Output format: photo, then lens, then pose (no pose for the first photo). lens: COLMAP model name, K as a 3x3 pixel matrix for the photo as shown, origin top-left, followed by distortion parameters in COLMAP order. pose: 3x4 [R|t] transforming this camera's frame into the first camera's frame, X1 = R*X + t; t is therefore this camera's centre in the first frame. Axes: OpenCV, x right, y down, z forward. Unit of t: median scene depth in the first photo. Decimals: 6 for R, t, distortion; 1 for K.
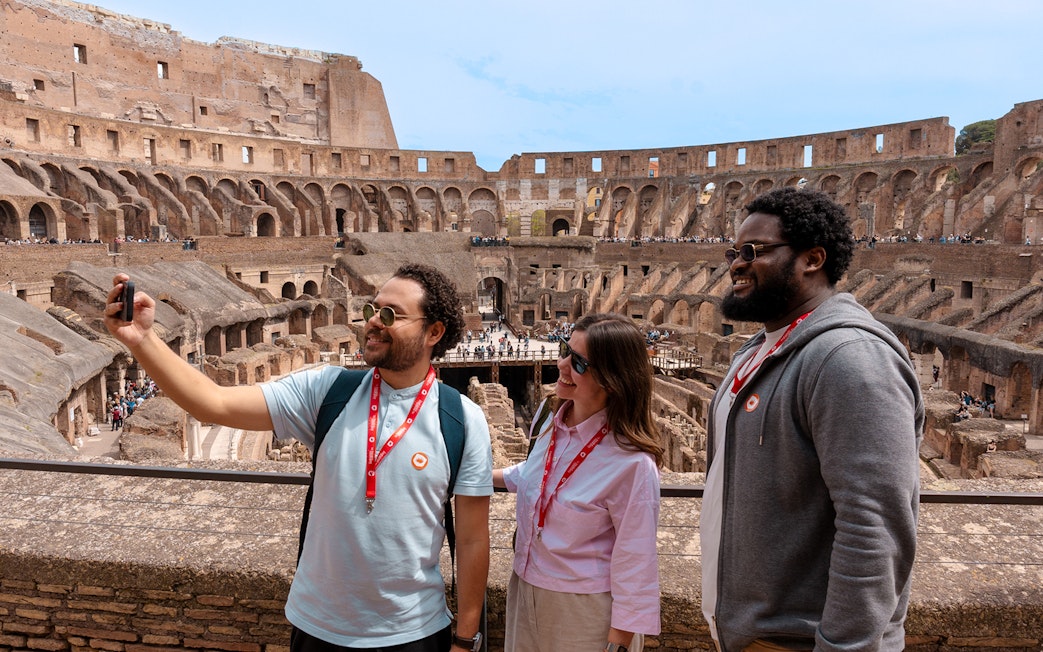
lens RADIAL K [[767.1, 0, 521.4], [0, 767.1, 327.4], [0, 0, 1]] dist [0.001517, -0.001052]
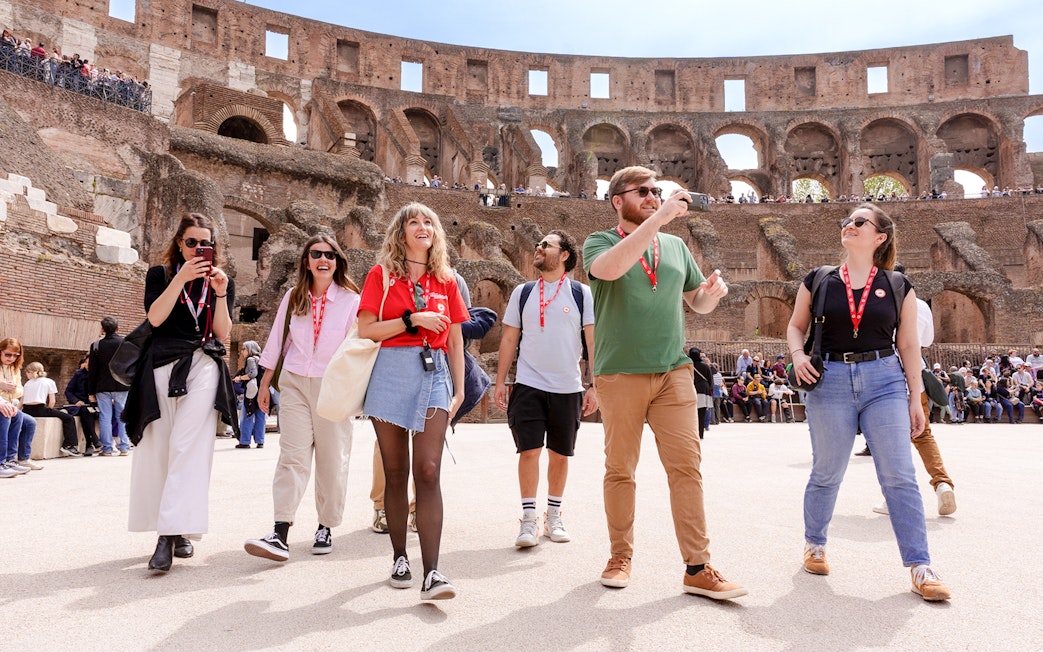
lens RADIAL K [[767.1, 0, 521.3], [0, 767.1, 325.0], [0, 0, 1]] dist [0.001517, -0.001052]
pose [[0.675142, 0.079912, 0.733347, -0.117663], [0.077433, 0.980946, -0.178180, 0.025894], [-0.733612, 0.177082, 0.656090, 0.716646]]
